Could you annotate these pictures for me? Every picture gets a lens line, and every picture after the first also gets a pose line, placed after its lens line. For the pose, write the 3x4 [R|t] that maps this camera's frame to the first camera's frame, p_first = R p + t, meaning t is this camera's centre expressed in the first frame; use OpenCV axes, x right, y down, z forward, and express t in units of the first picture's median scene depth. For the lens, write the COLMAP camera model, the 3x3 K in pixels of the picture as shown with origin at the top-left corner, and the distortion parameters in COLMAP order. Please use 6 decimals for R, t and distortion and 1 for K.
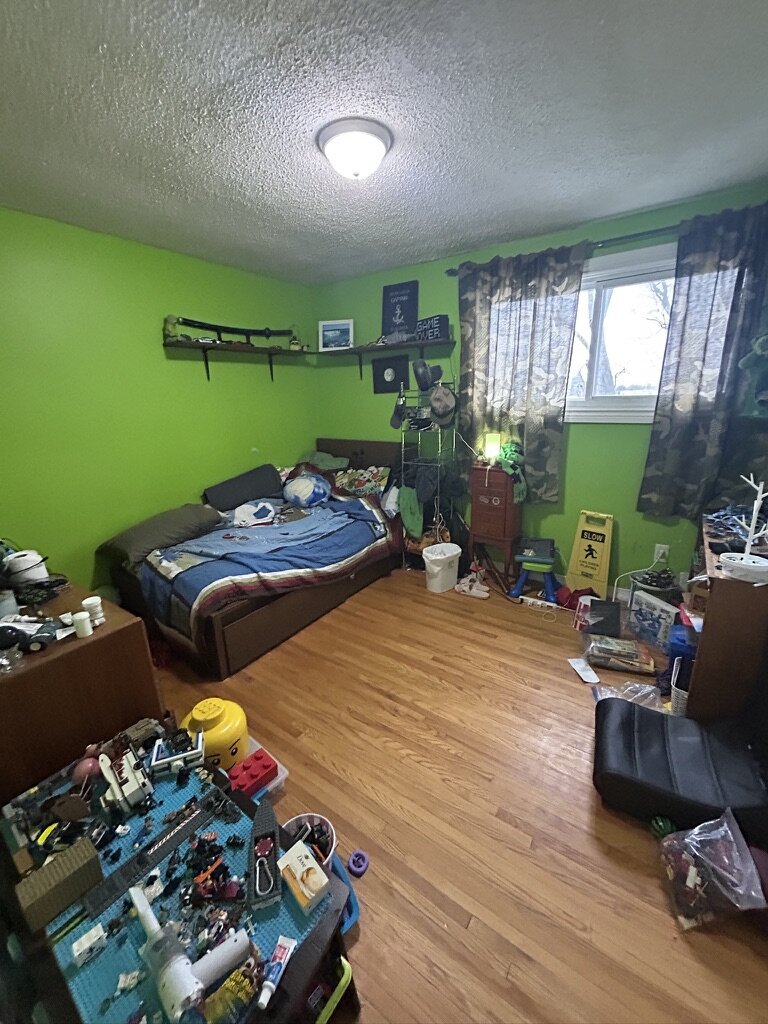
lens RADIAL K [[409.7, 0, 383.6], [0, 409.7, 515.0], [0, 0, 1]] dist [-0.002862, 0.000311]
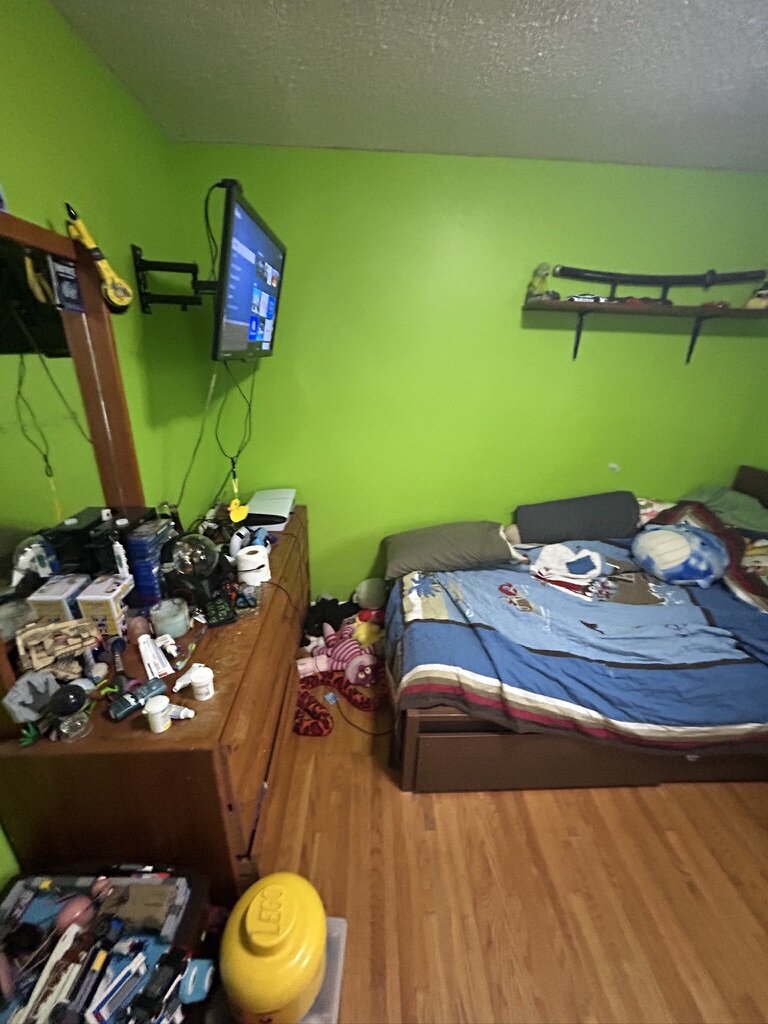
lens RADIAL K [[409.7, 0, 383.6], [0, 409.7, 515.0], [0, 0, 1]] dist [-0.002862, 0.000311]
pose [[0.603752, 0.326163, -0.727393, -0.033015], [-0.271117, 0.942088, 0.197399, -0.127638], [0.749652, 0.078029, 0.657216, 0.319458]]
